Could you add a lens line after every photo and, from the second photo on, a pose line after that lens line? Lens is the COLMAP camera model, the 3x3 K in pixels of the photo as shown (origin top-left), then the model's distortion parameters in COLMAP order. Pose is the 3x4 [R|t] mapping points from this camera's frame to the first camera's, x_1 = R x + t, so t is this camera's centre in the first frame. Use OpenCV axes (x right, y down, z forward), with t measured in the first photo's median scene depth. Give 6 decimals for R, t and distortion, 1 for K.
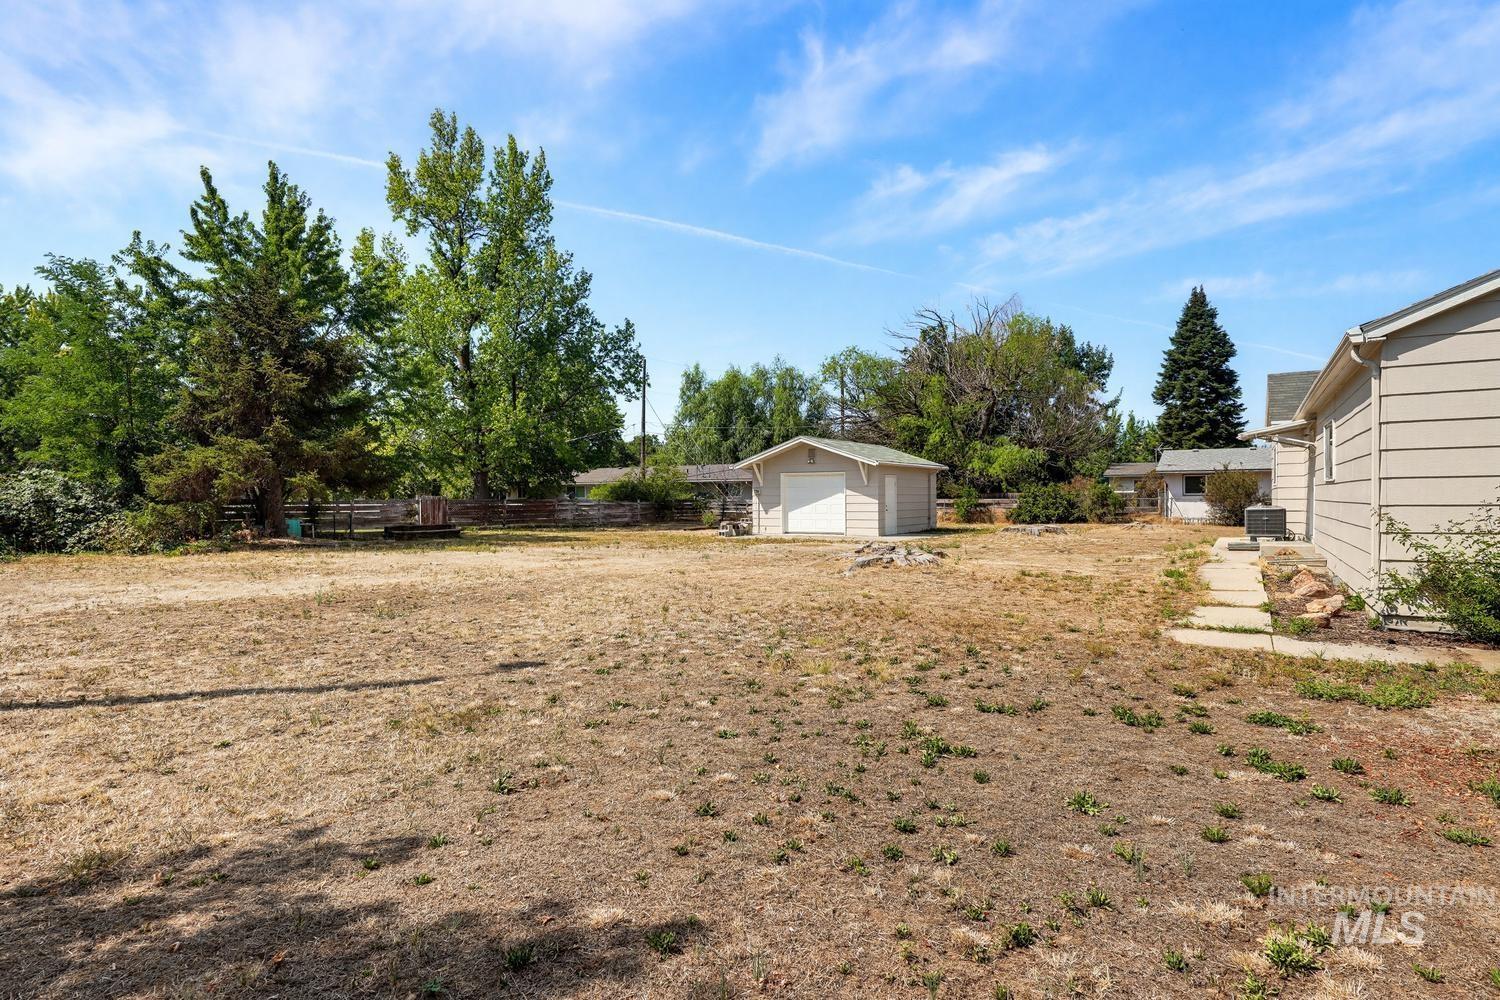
lens RADIAL K [[800.7, 0, 753.7], [0, 800.7, 495.6], [0, 0, 1]] dist [0.002648, 0.000285]
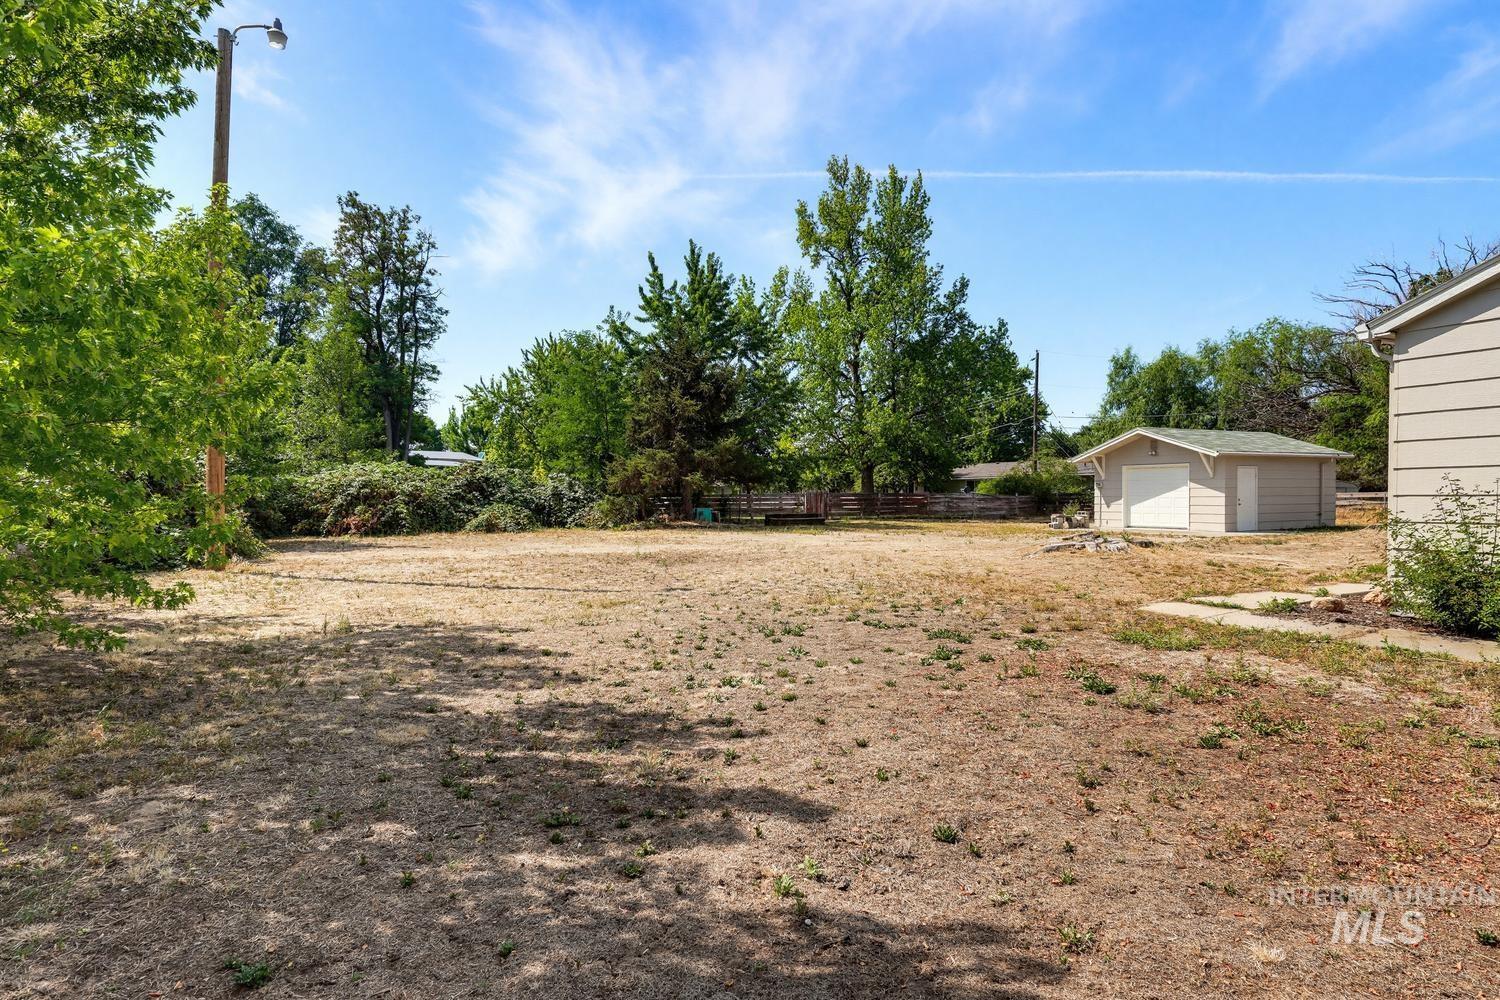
lens RADIAL K [[800.7, 0, 749.2], [0, 800.7, 501.5], [0, 0, 1]] dist [0.002648, 0.000285]
pose [[0.851580, 0.005003, -0.524201, 0.148268], [0.002755, 0.999898, 0.014019, 0.000609], [0.524217, -0.013382, 0.851479, -0.072793]]
